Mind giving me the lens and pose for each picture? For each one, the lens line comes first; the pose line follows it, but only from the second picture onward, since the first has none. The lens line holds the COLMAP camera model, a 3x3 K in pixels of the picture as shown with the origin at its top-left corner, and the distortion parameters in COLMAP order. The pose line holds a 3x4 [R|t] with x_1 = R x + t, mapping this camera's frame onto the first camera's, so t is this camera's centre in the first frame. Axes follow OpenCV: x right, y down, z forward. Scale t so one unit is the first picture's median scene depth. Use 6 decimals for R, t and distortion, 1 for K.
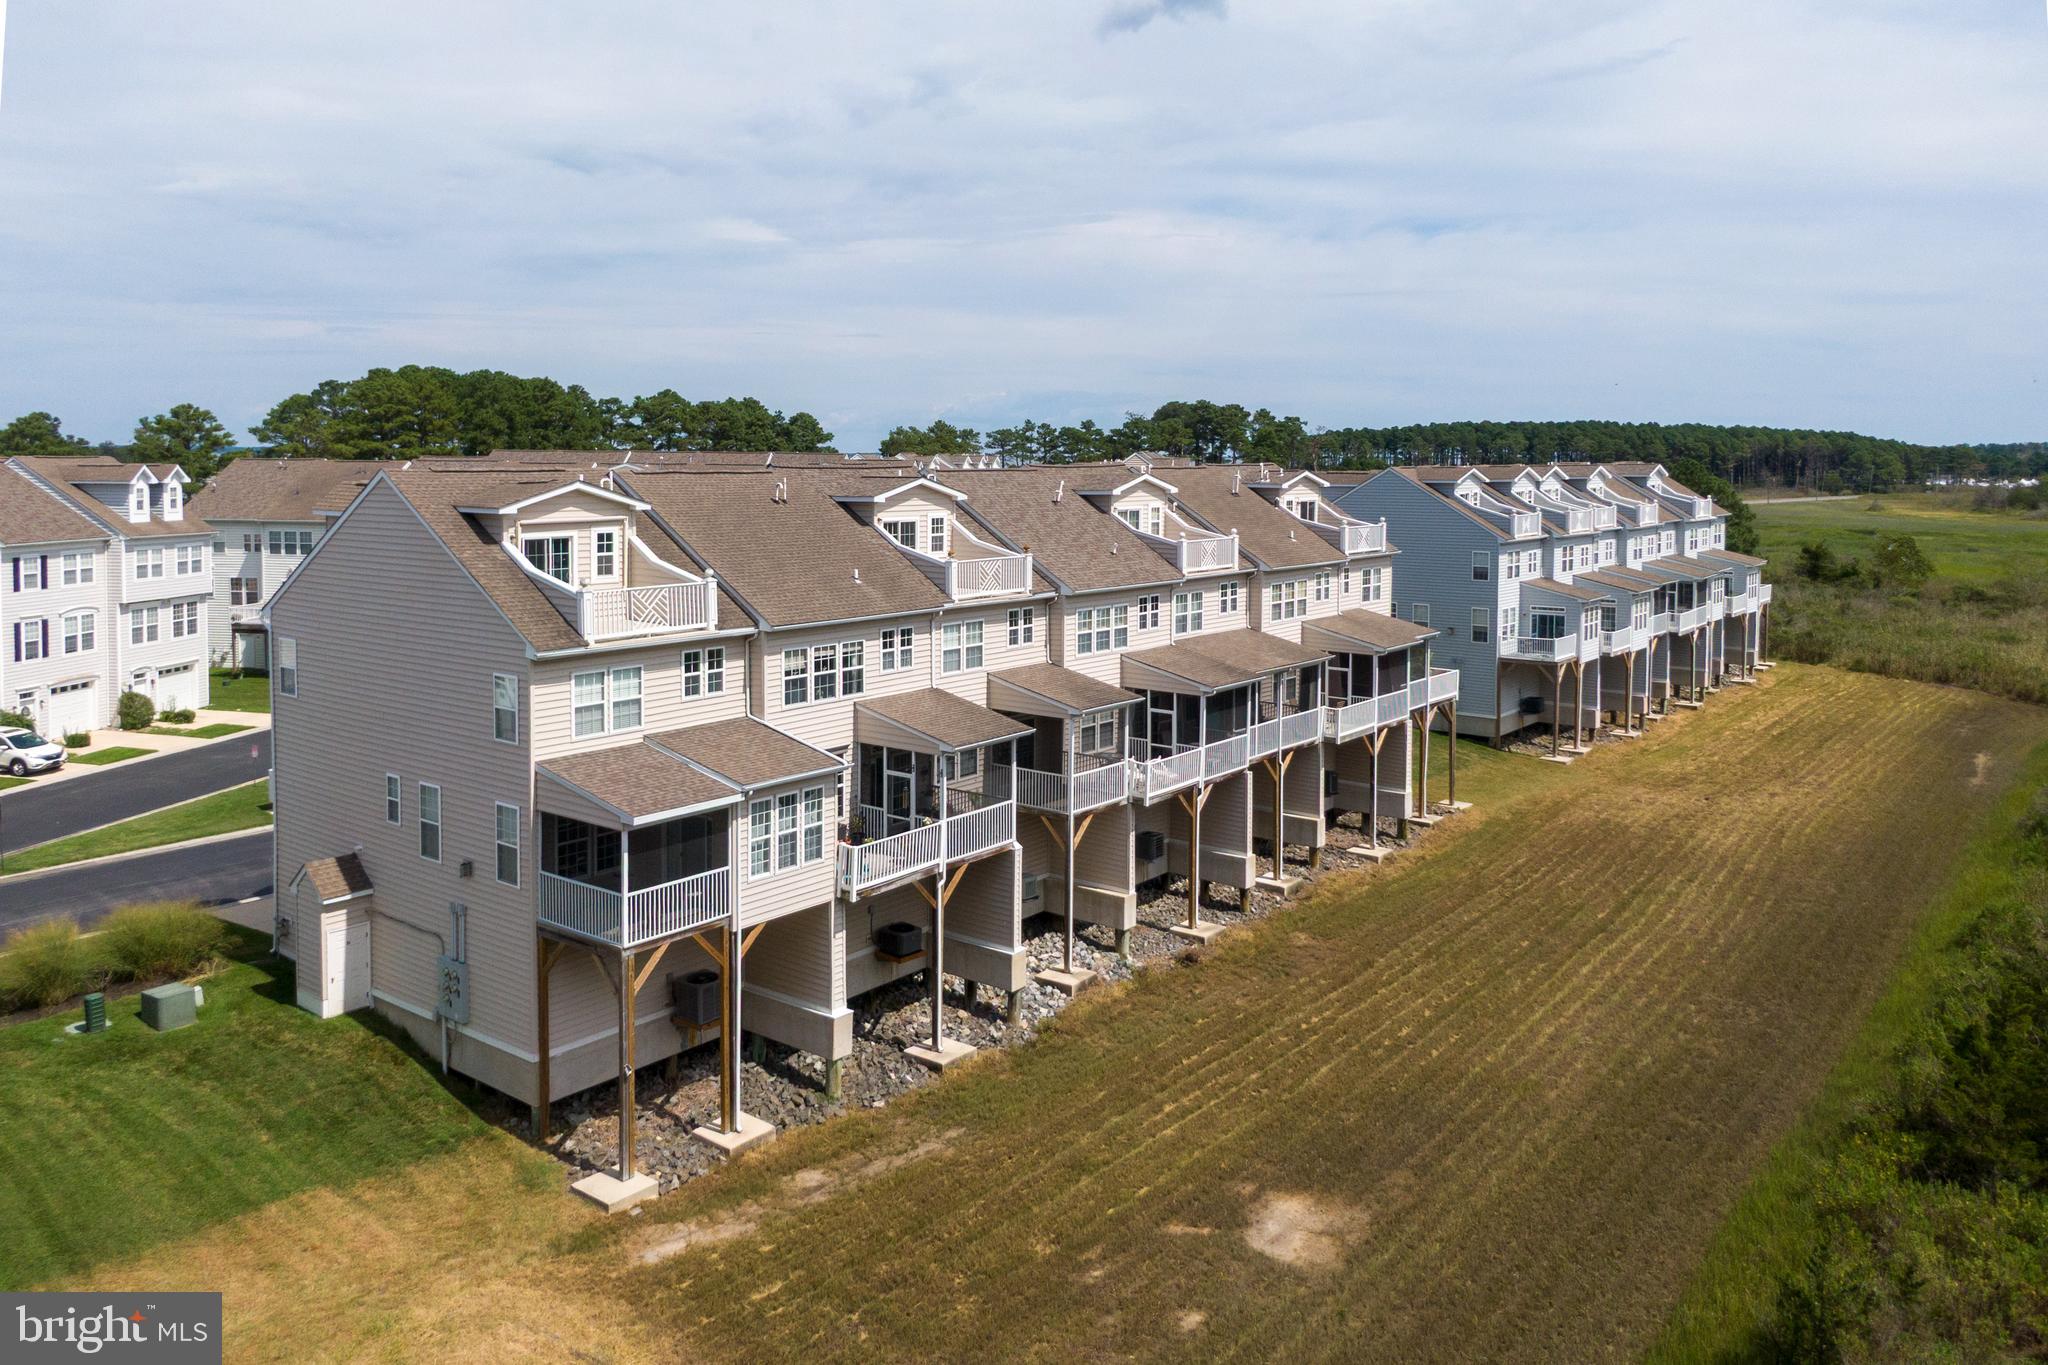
lens RADIAL K [[1495.7, 0, 1018.1], [0, 1495.7, 553.9], [0, 0, 1]] dist [0.037428, -0.061348]
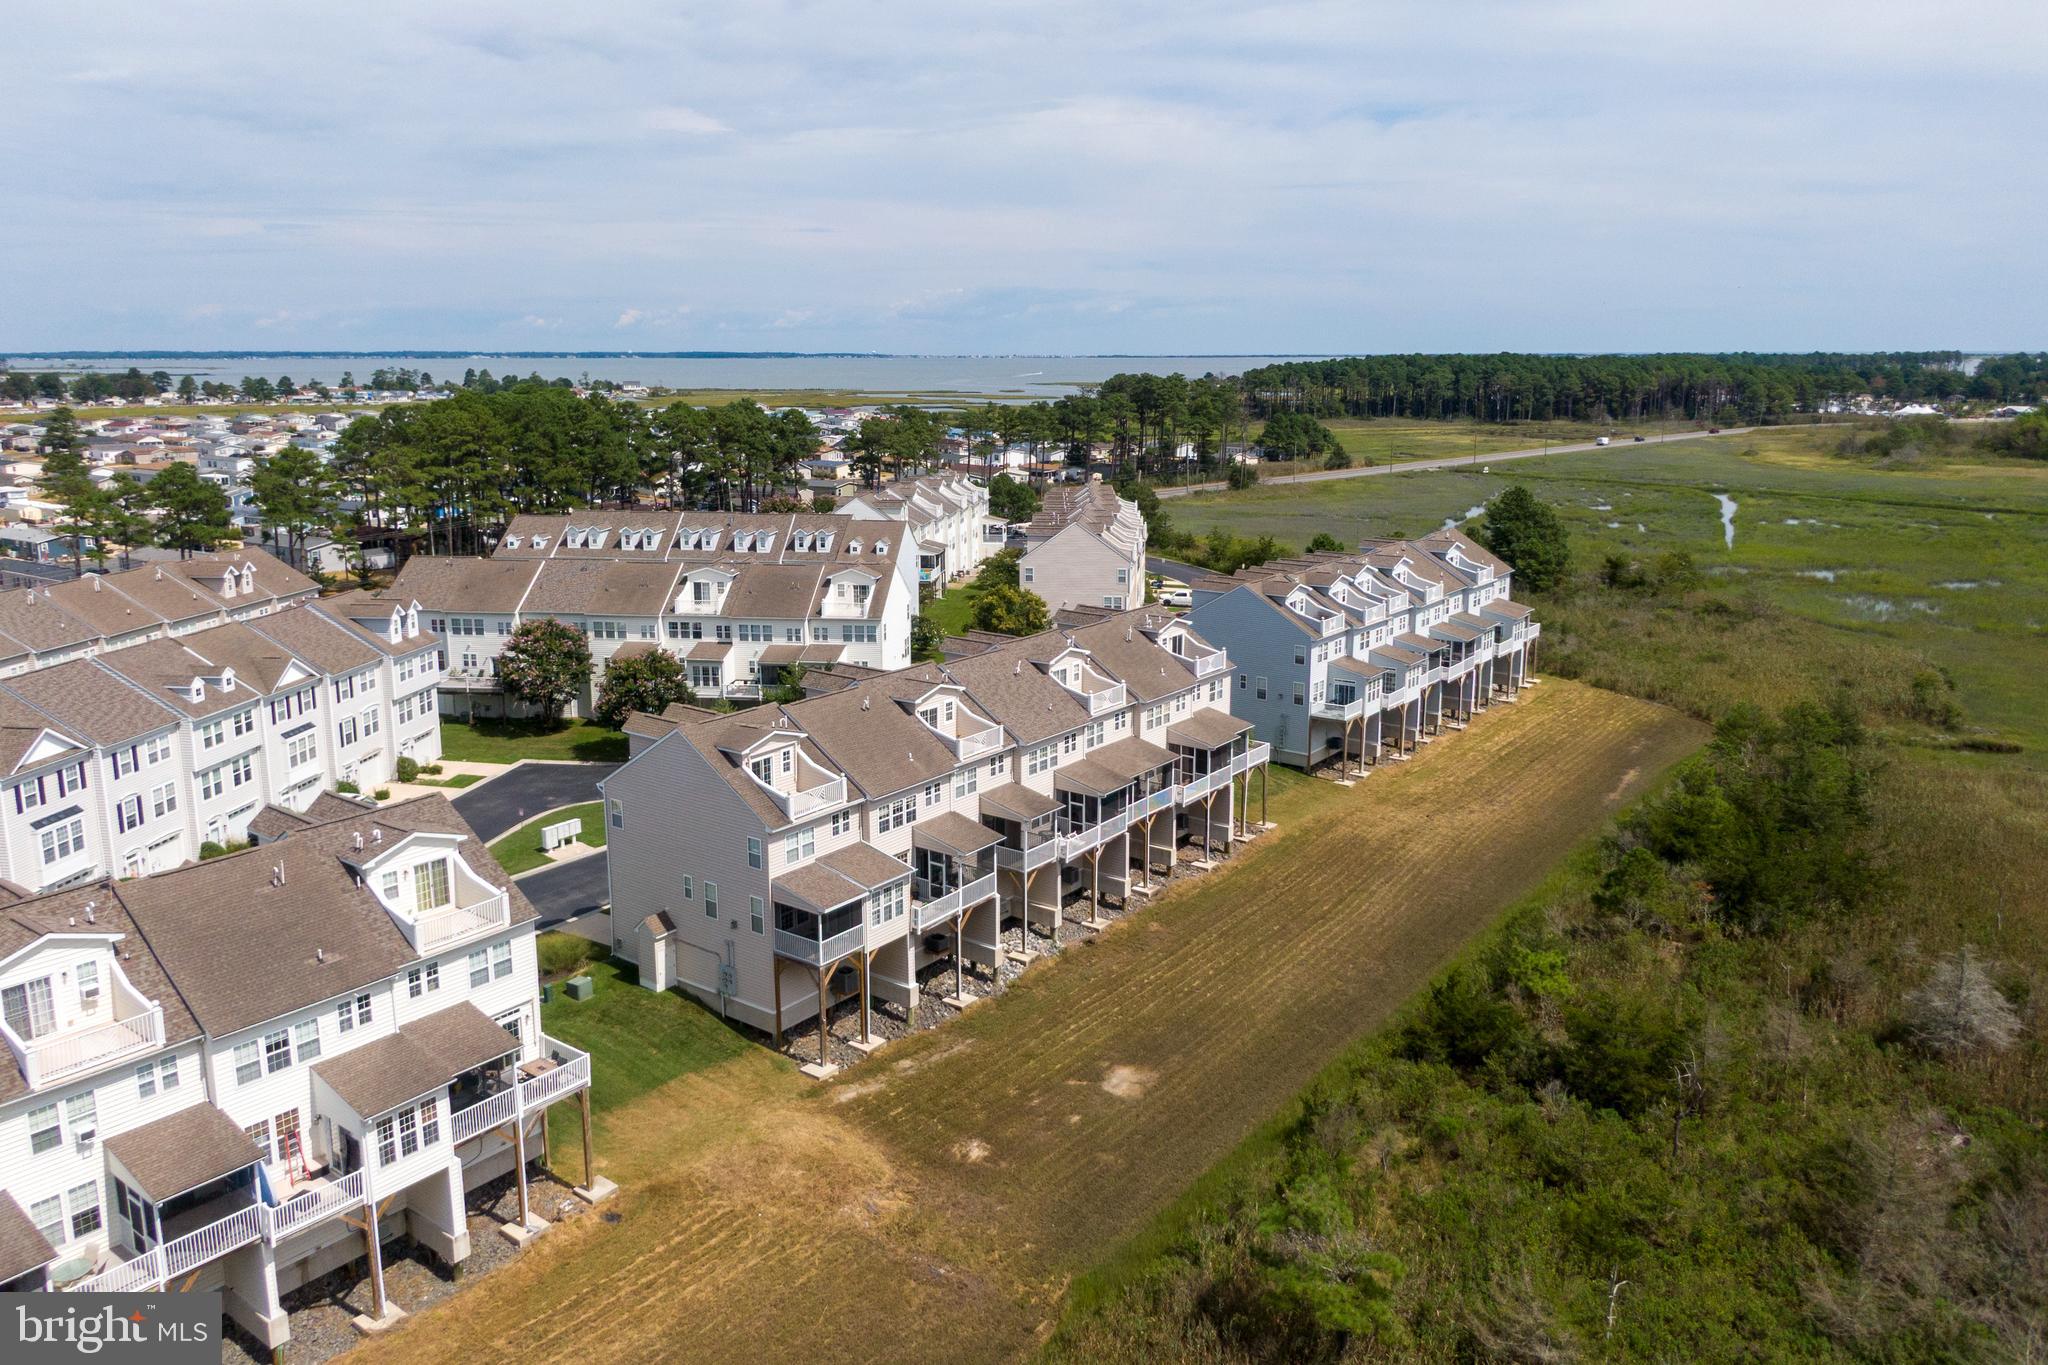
lens RADIAL K [[1422.7, 0, 1024.0], [0, 1422.7, 682.5], [0, 0, 1]] dist [0.052243, -0.054151]
pose [[0.999488, -0.011177, 0.029972, -0.016096], [0.006483, 0.988306, 0.152347, -0.312896], [-0.031324, -0.152074, 0.987873, -0.679811]]
